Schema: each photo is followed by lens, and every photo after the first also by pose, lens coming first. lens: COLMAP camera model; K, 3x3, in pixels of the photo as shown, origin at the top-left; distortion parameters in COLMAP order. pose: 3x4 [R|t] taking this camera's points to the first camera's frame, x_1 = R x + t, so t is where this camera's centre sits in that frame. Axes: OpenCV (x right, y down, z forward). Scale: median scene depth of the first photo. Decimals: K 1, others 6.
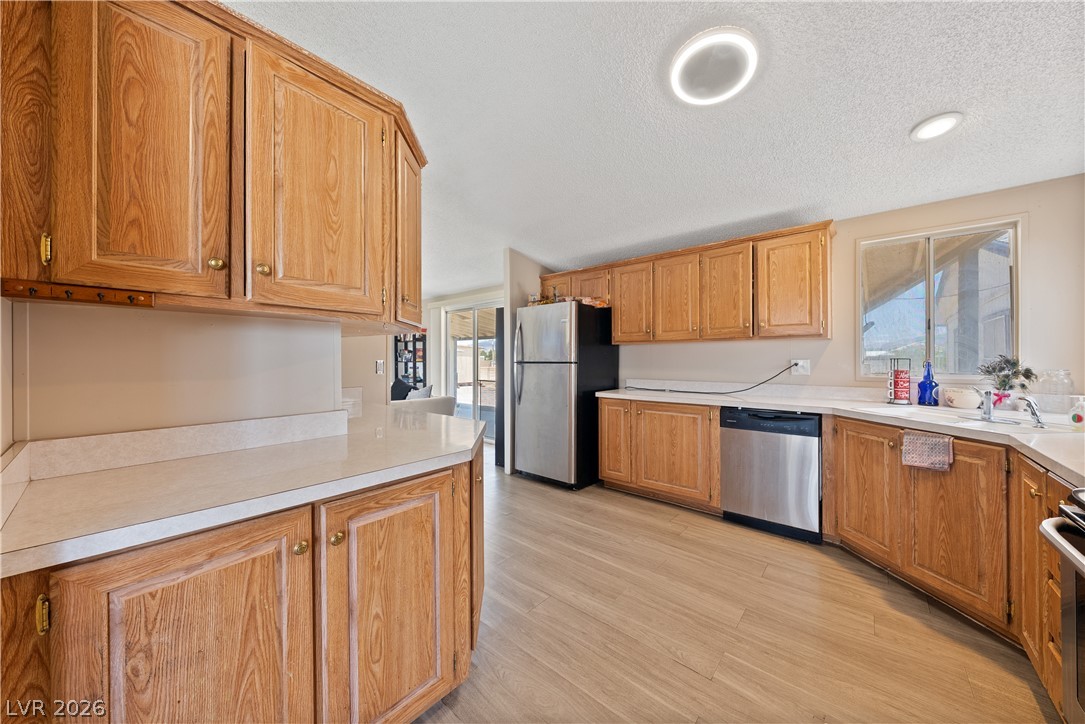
lens RADIAL K [[392.7, 0, 546.3], [0, 392.7, 353.4], [0, 0, 1]] dist [-0.005059, 0.000531]
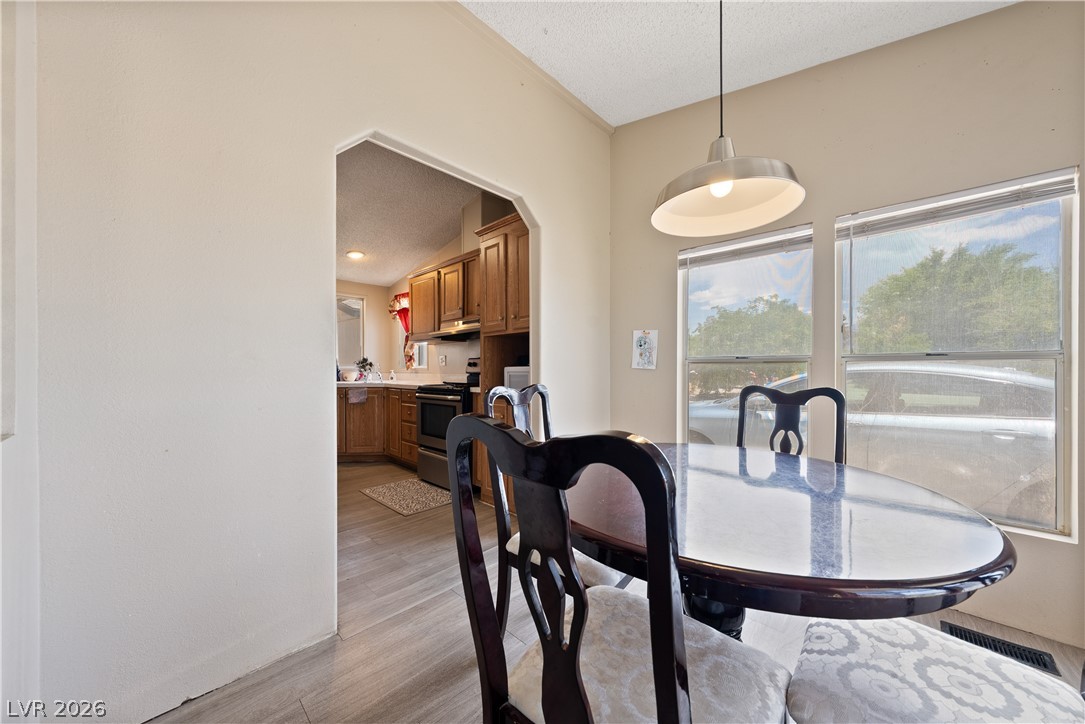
lens RADIAL K [[392.7, 0, 540.0], [0, 392.7, 365.5], [0, 0, 1]] dist [-0.005059, 0.000531]
pose [[0.072013, 0.002686, 0.997400, -1.076715], [-0.003005, 0.999992, -0.002476, 0.060284], [-0.997399, -0.002819, 0.072021, -0.213612]]
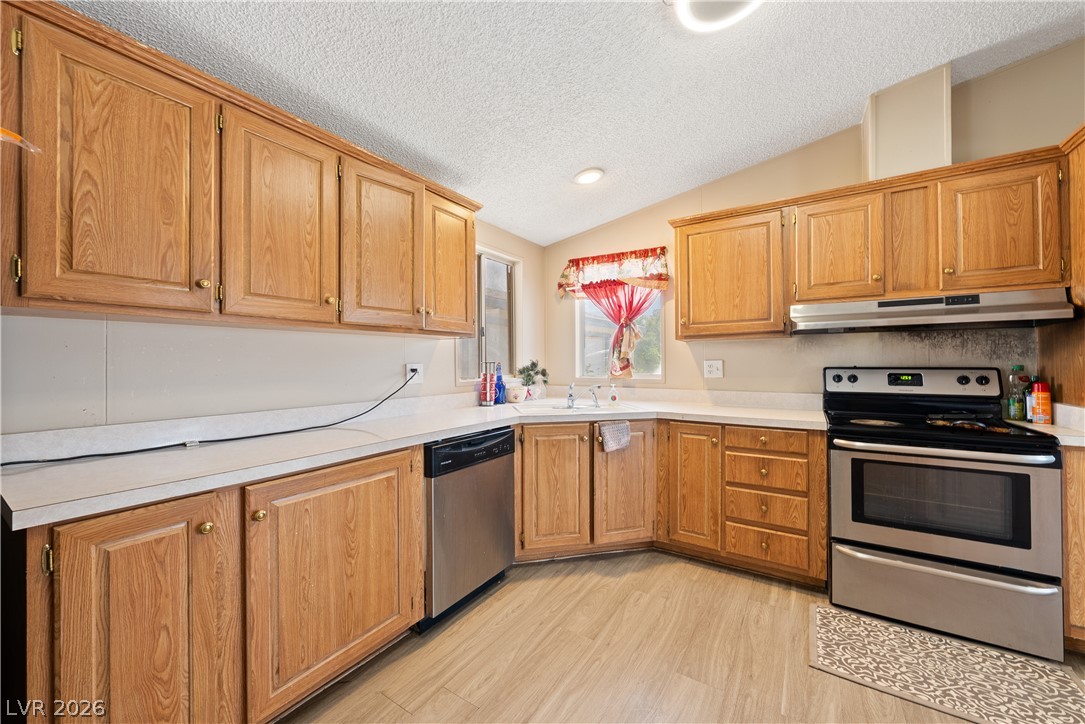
lens RADIAL K [[411.0, 0, 535.7], [0, 411.0, 364.3], [0, 0, 1]] dist [-0.002705, 0.000305]
pose [[-0.133989, -0.002586, 0.990979, -0.238098], [-0.007788, 0.999968, 0.001557, 0.019001], [-0.990952, -0.007509, -0.134005, 1.188524]]
